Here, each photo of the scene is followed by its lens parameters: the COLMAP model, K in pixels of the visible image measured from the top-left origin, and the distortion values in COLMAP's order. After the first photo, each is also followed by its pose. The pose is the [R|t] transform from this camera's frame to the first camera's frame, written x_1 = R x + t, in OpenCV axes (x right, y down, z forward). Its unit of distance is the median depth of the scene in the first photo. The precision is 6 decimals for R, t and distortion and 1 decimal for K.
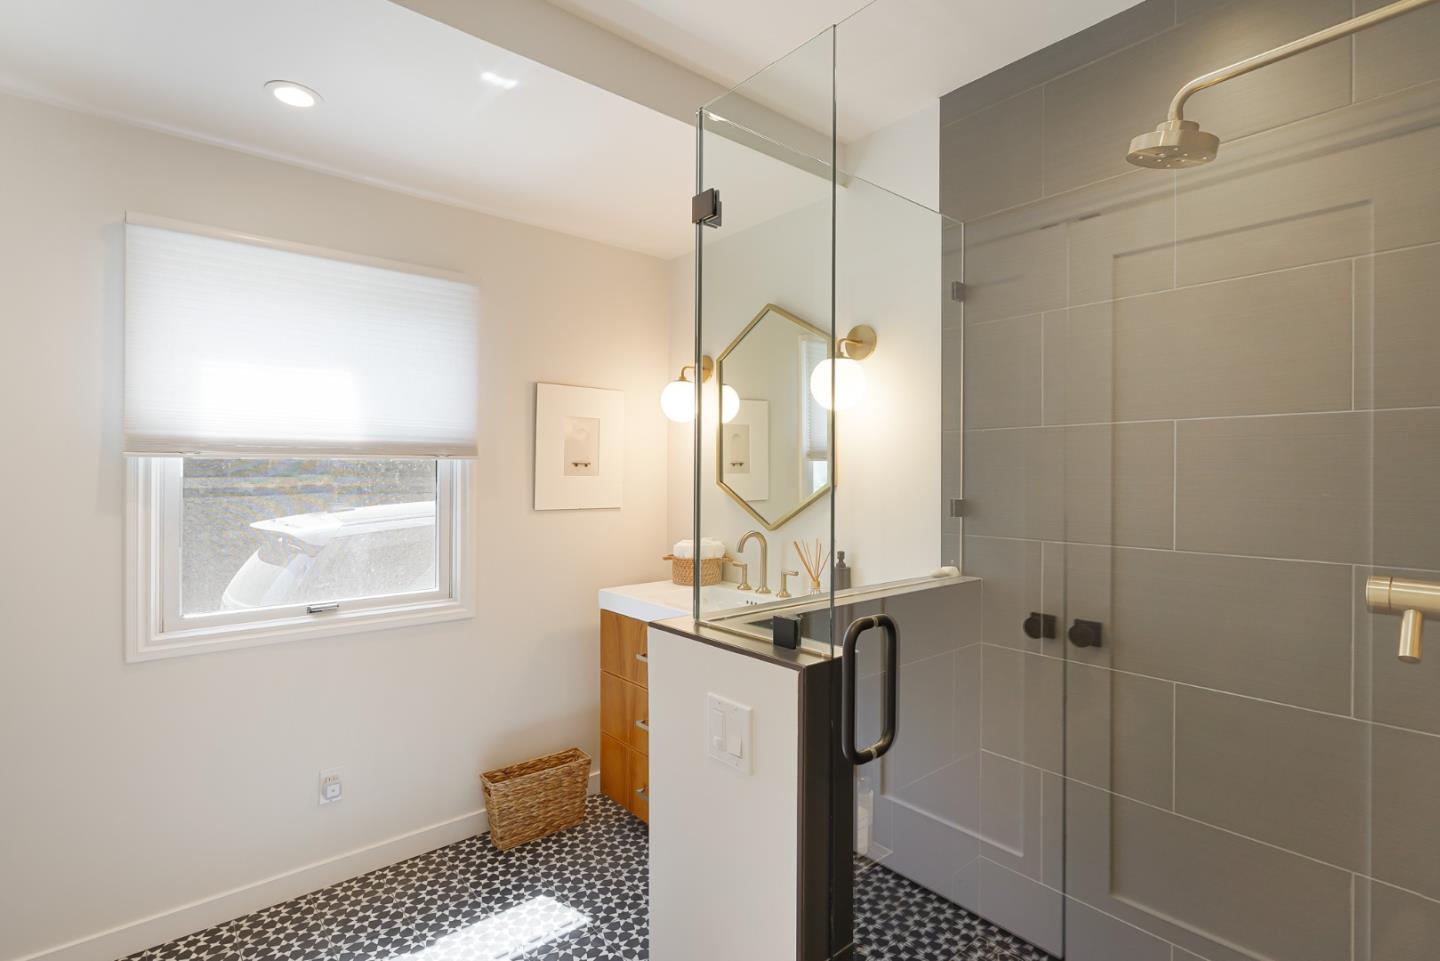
lens RADIAL K [[689.1, 0, 731.4], [0, 689.1, 477.3], [0, 0, 1]] dist [-0.024395, 0.009790]
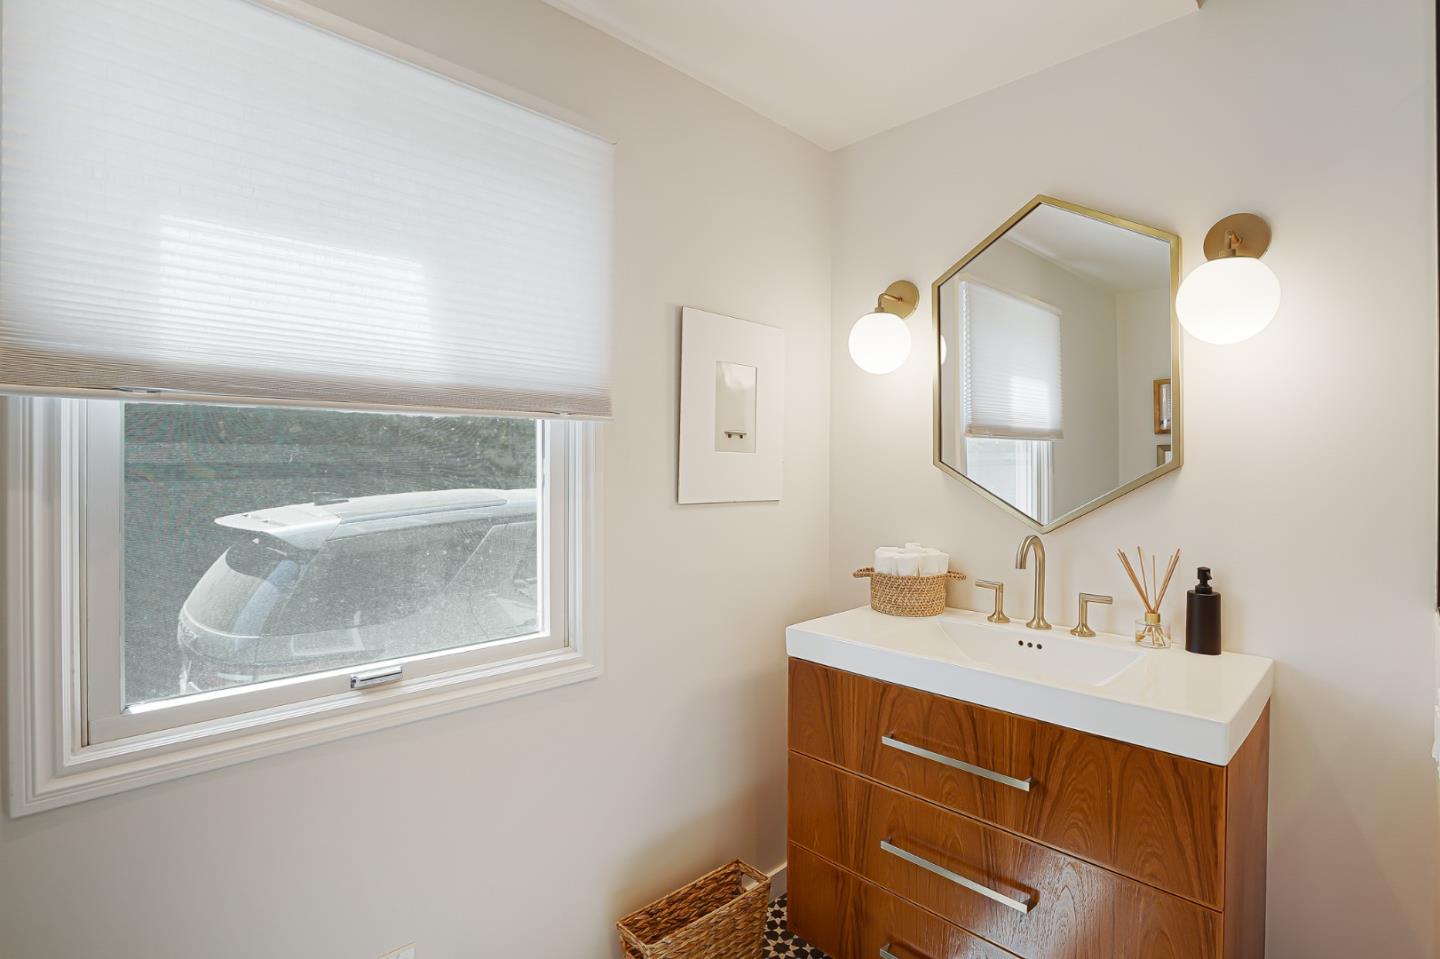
lens RADIAL K [[689.1, 0, 711.7], [0, 689.1, 477.1], [0, 0, 1]] dist [-0.024395, 0.009790]
pose [[0.999404, -0.001242, 0.034490, -0.286632], [0.000654, 0.999854, 0.017064, 0.011645], [-0.034507, -0.017031, 0.999259, 0.356059]]
